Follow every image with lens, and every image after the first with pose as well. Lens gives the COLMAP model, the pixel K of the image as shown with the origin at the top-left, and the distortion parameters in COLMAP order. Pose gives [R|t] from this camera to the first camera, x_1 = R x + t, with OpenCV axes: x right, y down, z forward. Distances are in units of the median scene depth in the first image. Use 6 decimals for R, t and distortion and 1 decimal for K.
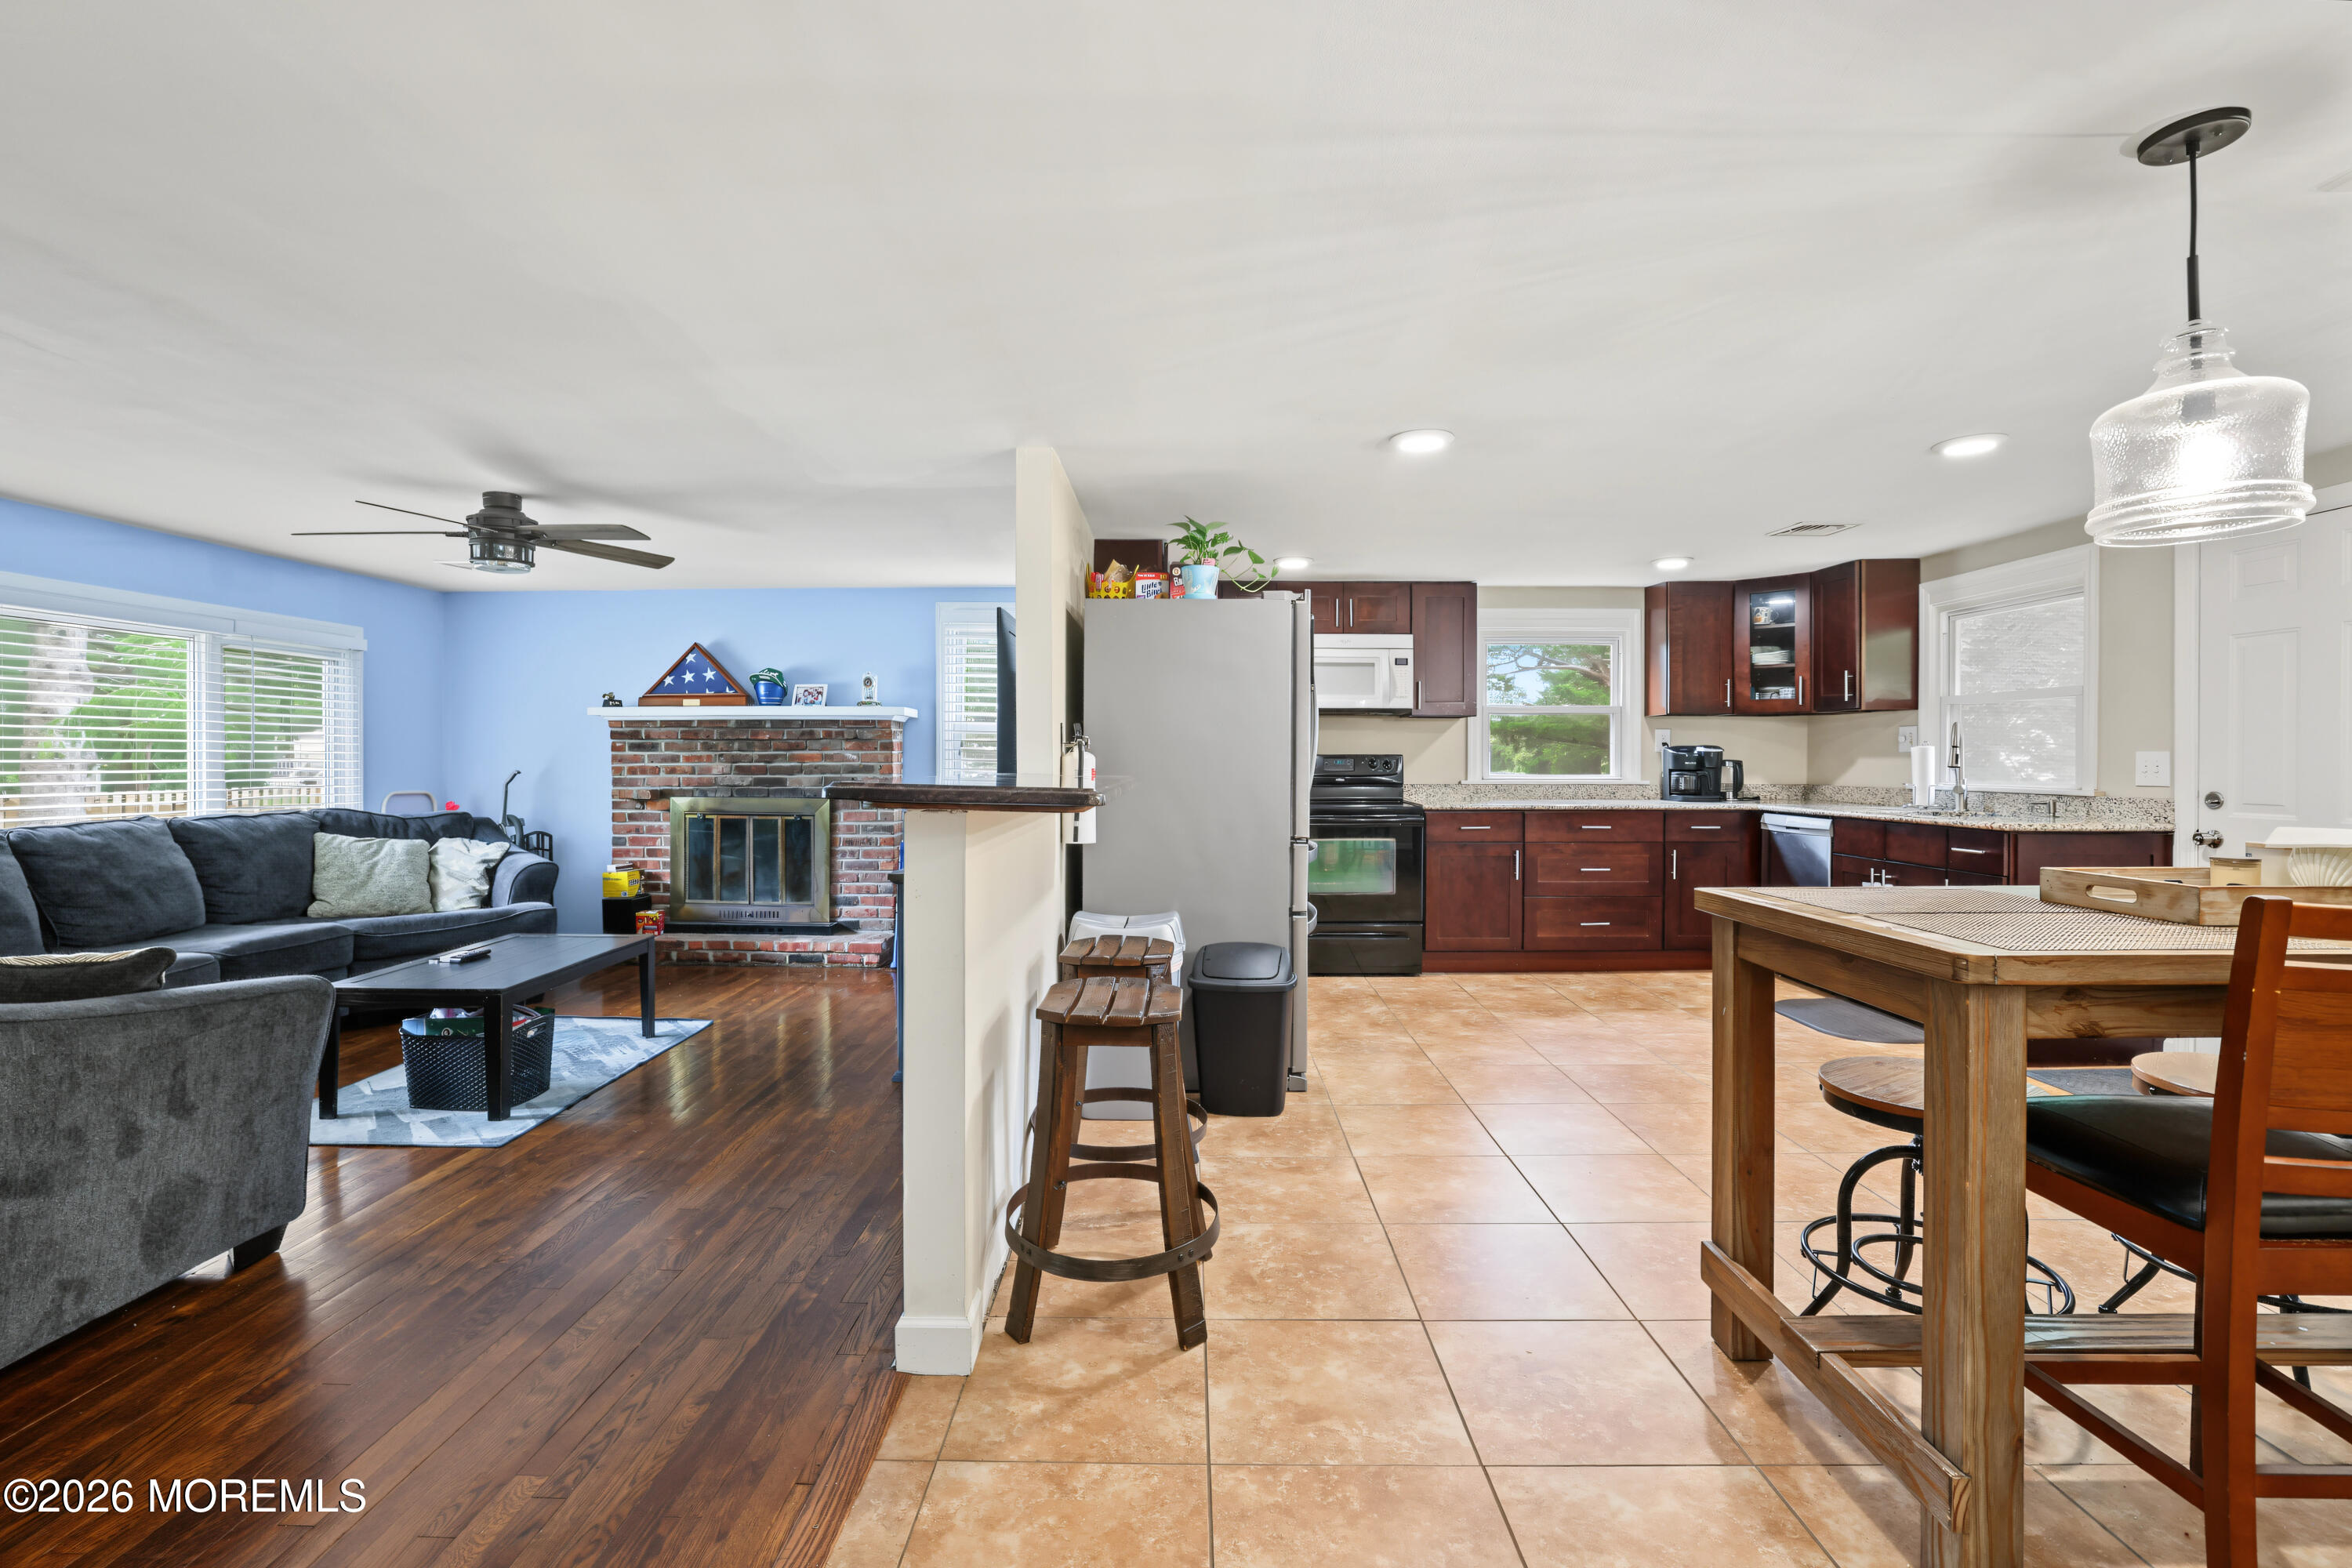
lens RADIAL K [[1049.0, 0, 1171.0], [0, 1049.0, 763.1], [0, 0, 1]] dist [-0.049152, 0.020470]
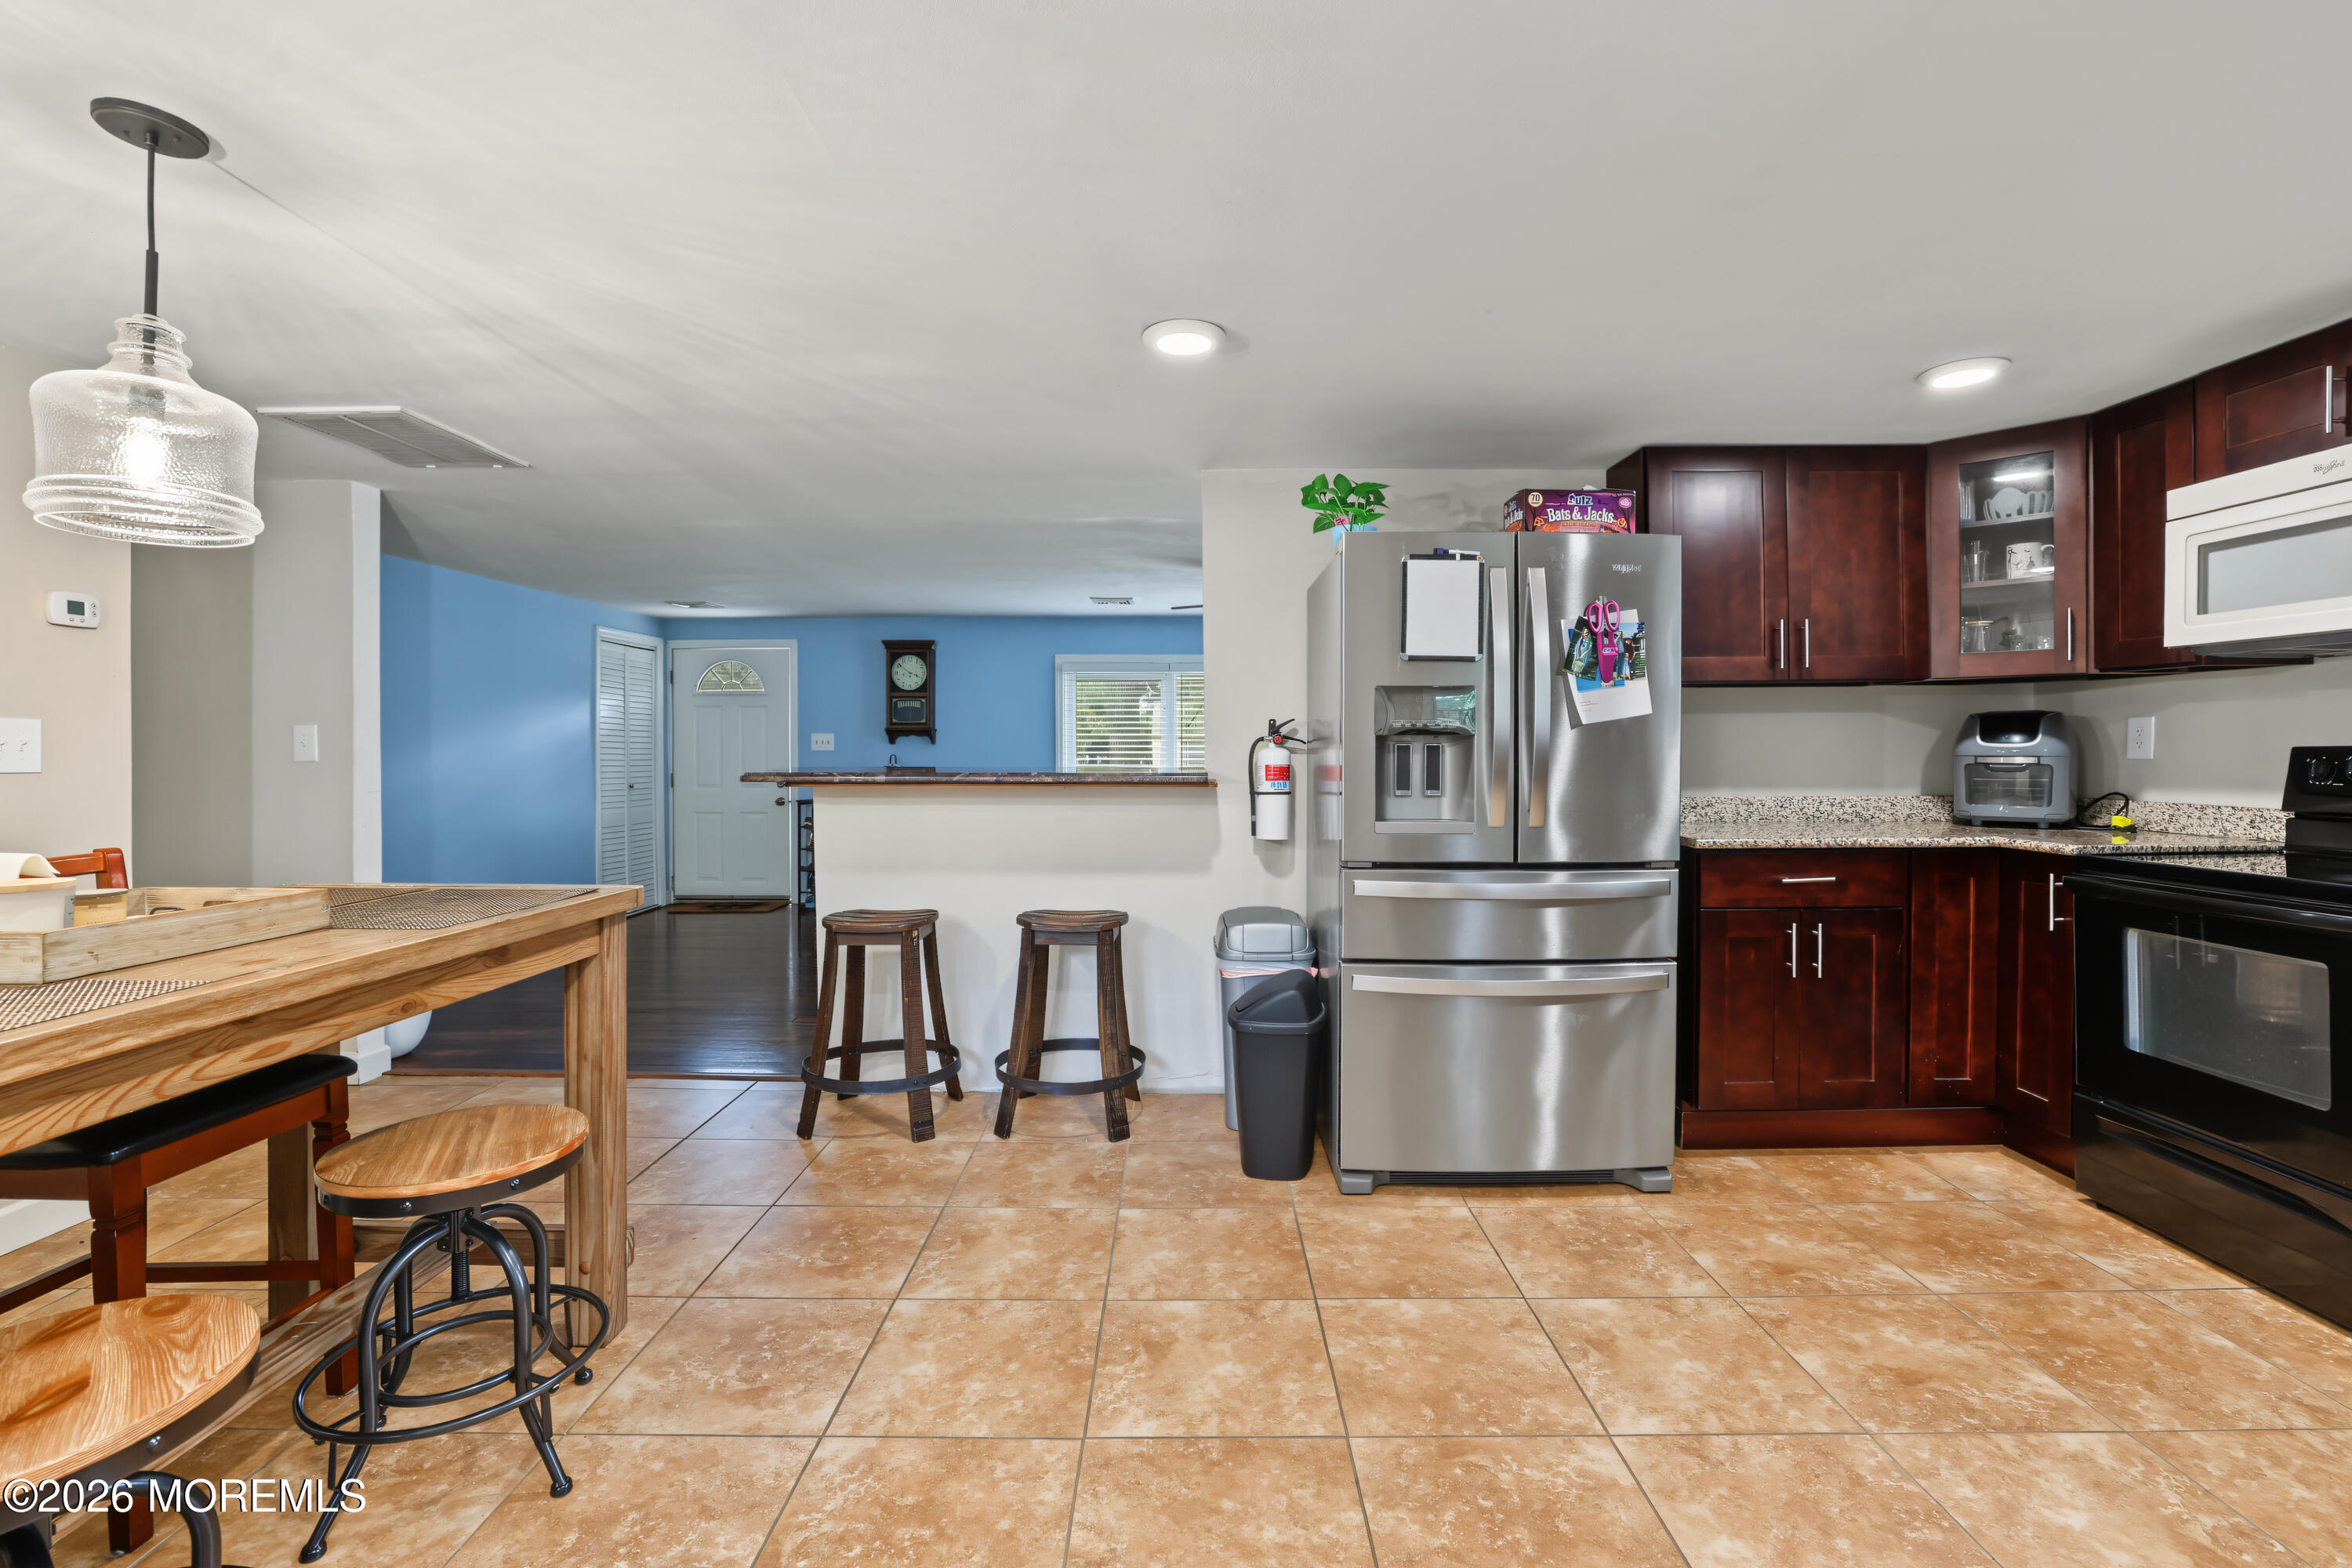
lens RADIAL K [[1036.7, 0, 1179.5], [0, 1036.7, 761.7], [0, 0, 1]] dist [-0.043108, 0.018874]
pose [[0.011117, 0.012334, -0.999862, 0.610772], [-0.003418, 0.999919, 0.012296, -0.005913], [0.999932, 0.003280, 0.011158, 0.611599]]
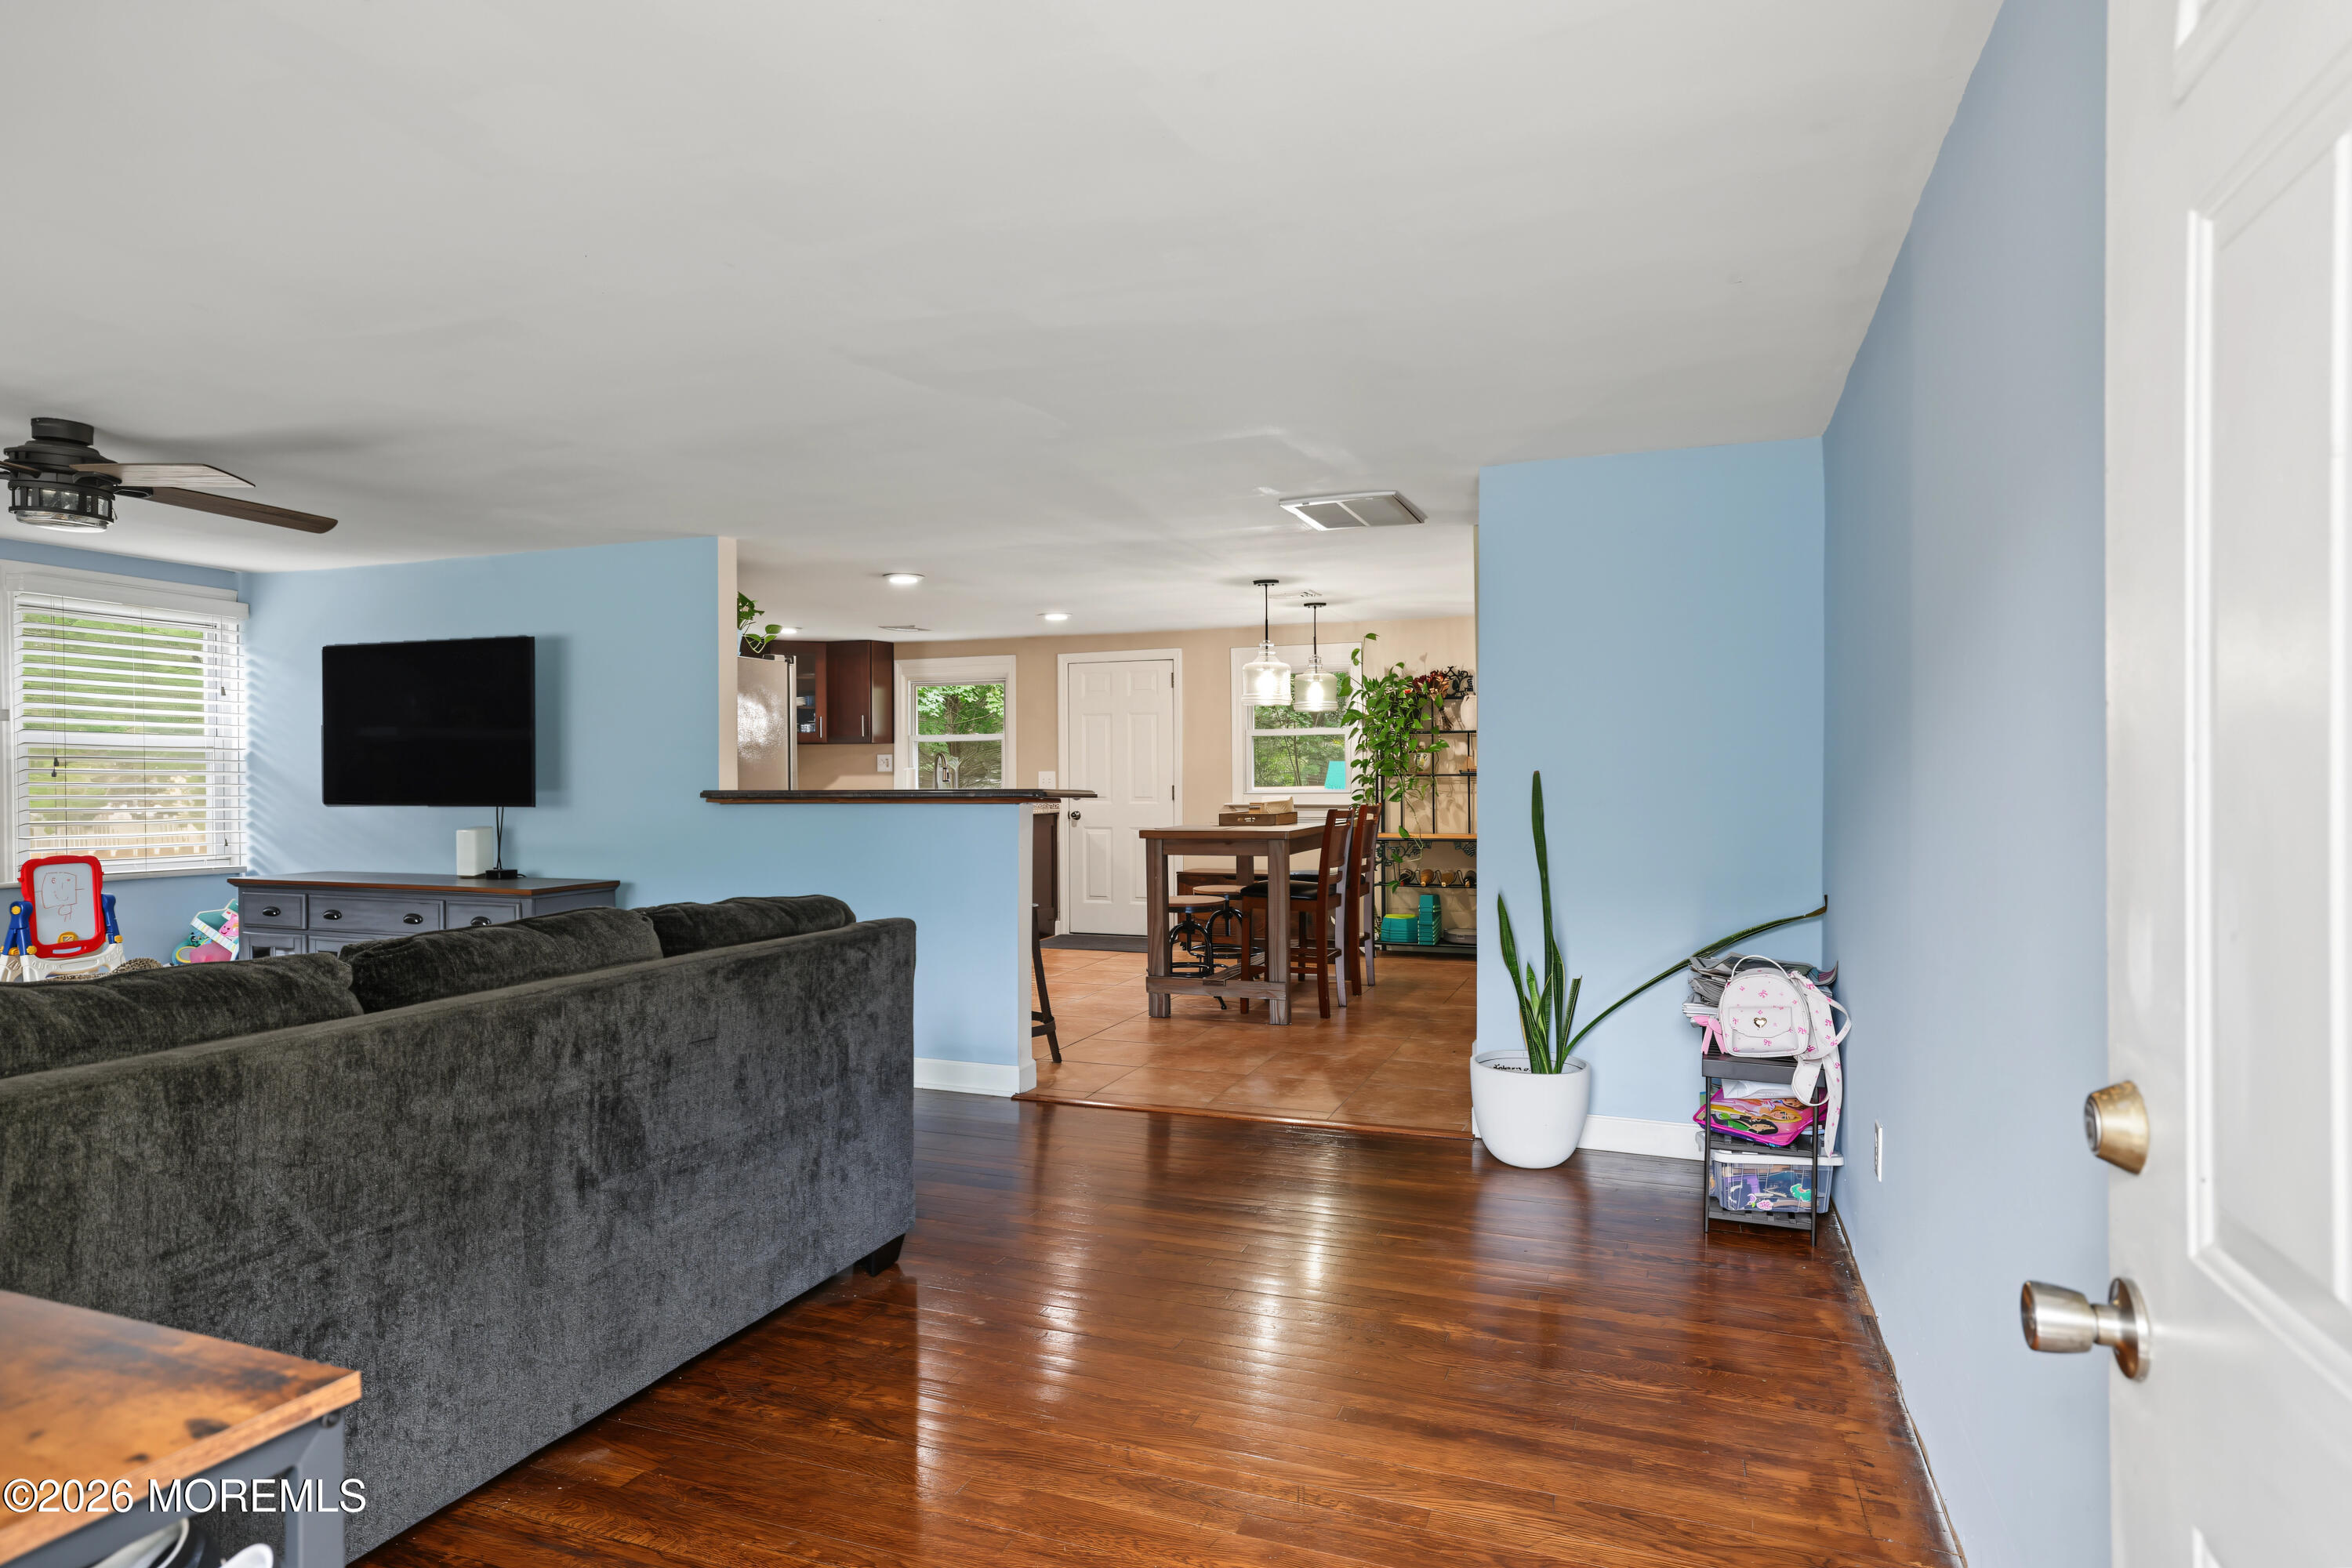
lens RADIAL K [[1302.0, 0, 1176.0], [0, 1302.0, 784.0], [0, 0, 1]] dist [-0.015161, 0.000066]
pose [[0.343947, -0.009949, 0.938936, -0.913071], [0.010501, 0.999922, 0.006749, -0.001371], [-0.938930, 0.007539, 0.344025, -0.044540]]
